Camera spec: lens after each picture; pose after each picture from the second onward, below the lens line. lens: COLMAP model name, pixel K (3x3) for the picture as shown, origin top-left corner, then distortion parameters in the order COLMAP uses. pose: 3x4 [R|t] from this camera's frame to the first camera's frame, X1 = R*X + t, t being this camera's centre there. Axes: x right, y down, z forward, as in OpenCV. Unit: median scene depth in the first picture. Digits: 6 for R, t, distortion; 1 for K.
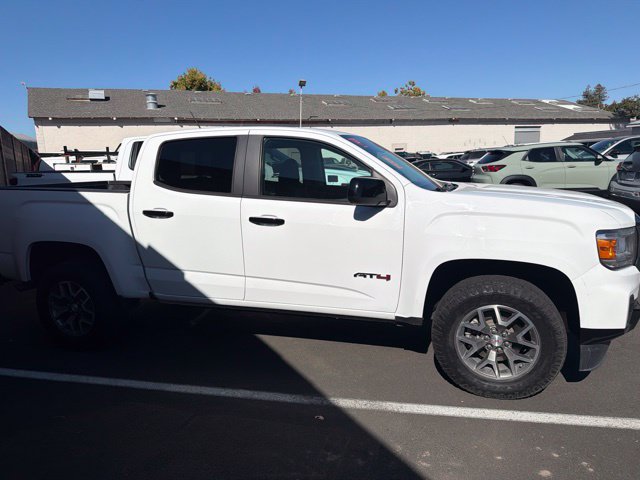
lens RADIAL K [[446.3, 0, 322.2], [0, 446.3, 239.7], [0, 0, 1]] dist [0.032224, -0.045607]
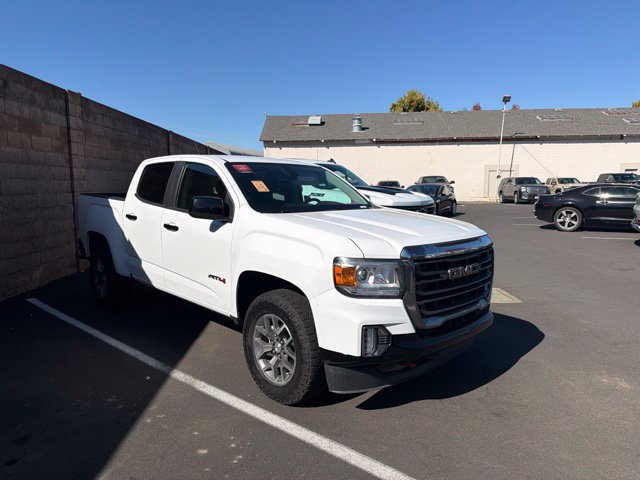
lens RADIAL K [[446.3, 0, 315.5], [0, 446.3, 242.8], [0, 0, 1]] dist [0.032224, -0.045607]
pose [[0.879251, 0.091159, -0.467555, 0.743716], [-0.106588, 0.994282, -0.006587, -0.027919], [0.464281, 0.055627, 0.883939, 0.038906]]
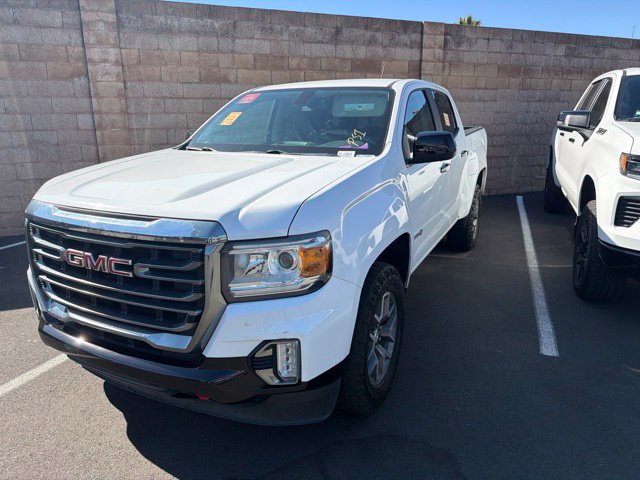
lens RADIAL K [[446.3, 0, 321.8], [0, 446.3, 233.2], [0, 0, 1]] dist [0.032224, -0.045607]
pose [[-0.146143, 0.270497, -0.951564, 1.028326], [-0.154553, 0.943837, 0.292037, -0.223454], [0.977116, 0.189746, -0.096129, 1.199686]]
